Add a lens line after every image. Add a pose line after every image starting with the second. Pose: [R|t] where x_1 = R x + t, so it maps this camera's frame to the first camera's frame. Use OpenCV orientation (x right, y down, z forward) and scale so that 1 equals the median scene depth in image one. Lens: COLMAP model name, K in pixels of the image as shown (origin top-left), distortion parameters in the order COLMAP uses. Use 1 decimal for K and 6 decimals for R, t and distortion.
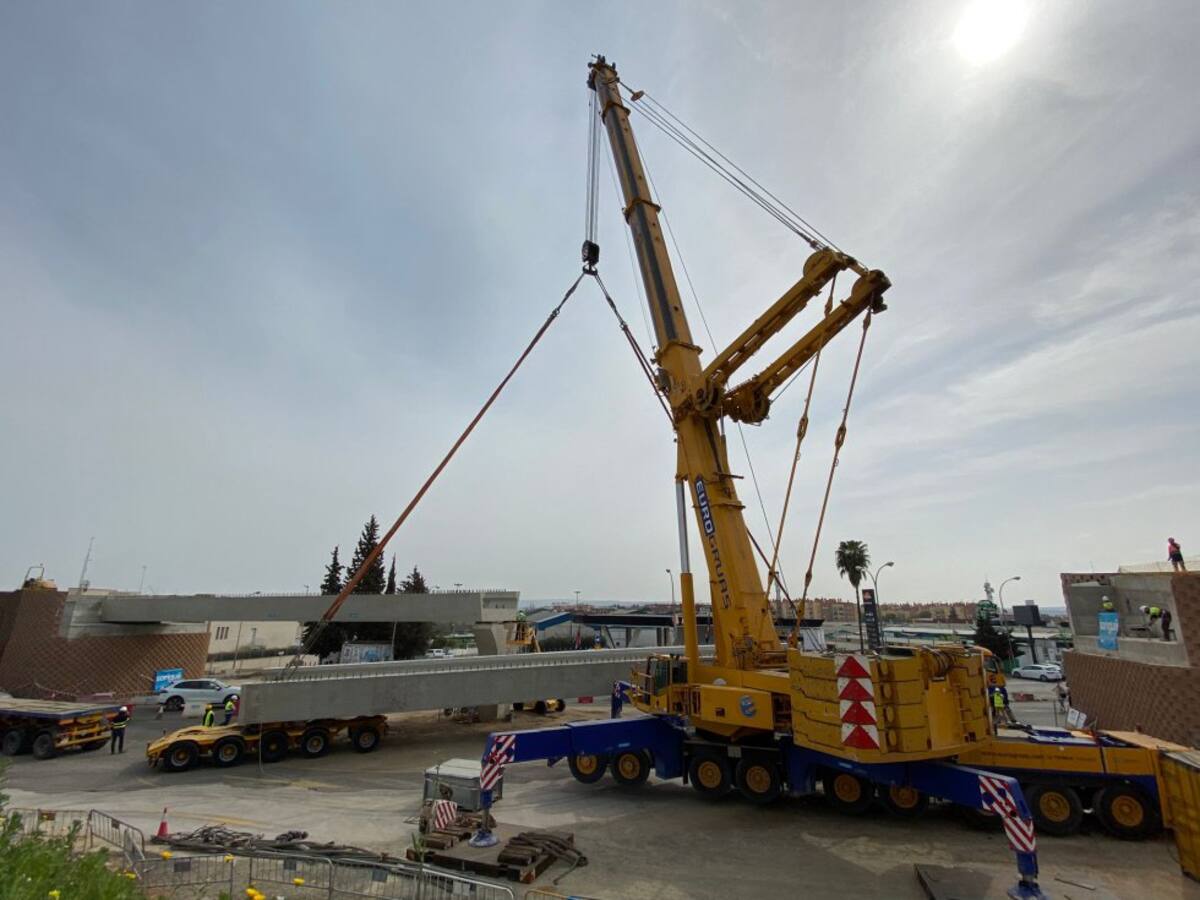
lens RADIAL K [[556.4, 0, 600.2], [0, 556.4, 441.7], [0, 0, 1]] dist [0.002164, -0.013426]
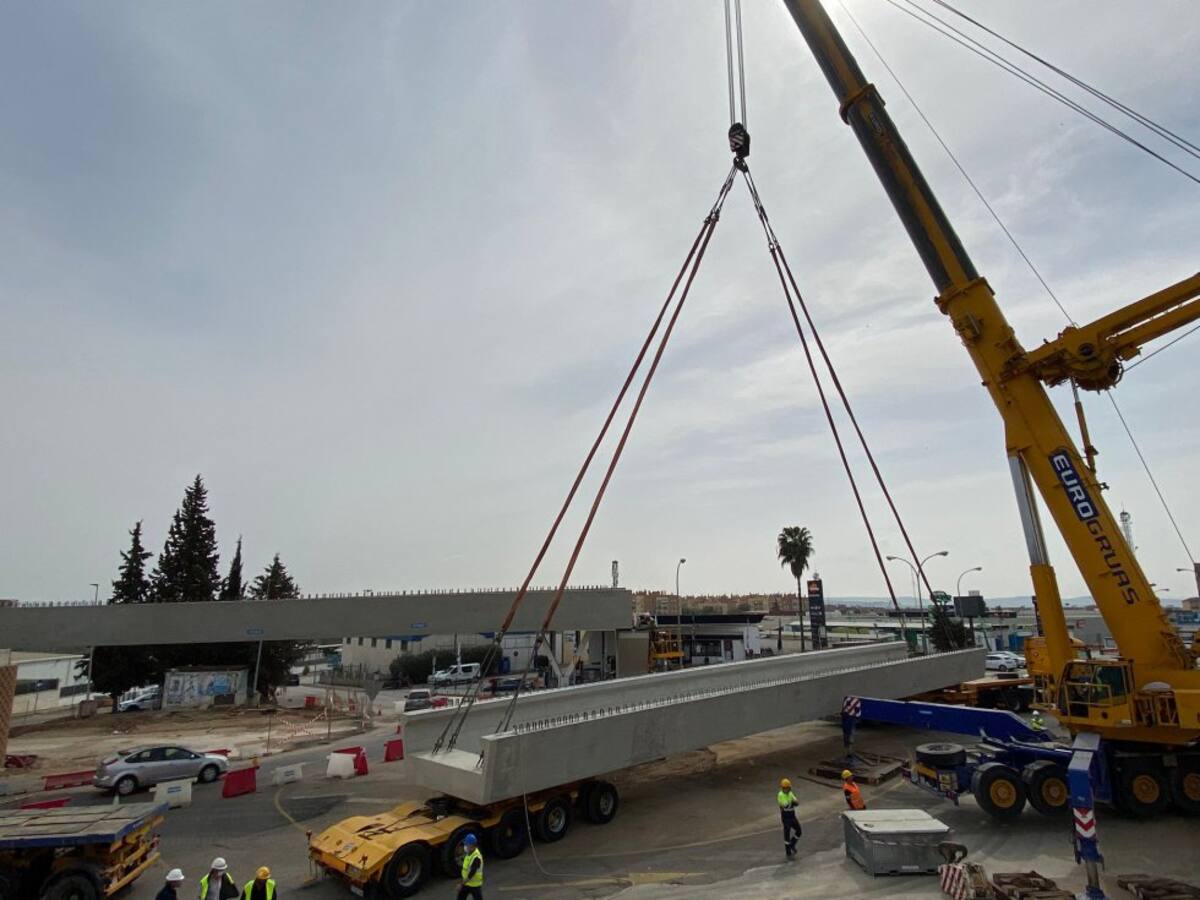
lens RADIAL K [[687.9, 0, 592.2], [0, 687.9, 449.7], [0, 0, 1]] dist [0.016277, -0.016315]
pose [[0.931231, 0.058860, 0.359644, -0.282892], [-0.083607, 0.995054, 0.053633, 0.021877], [-0.354708, -0.080013, 0.931547, 0.094508]]
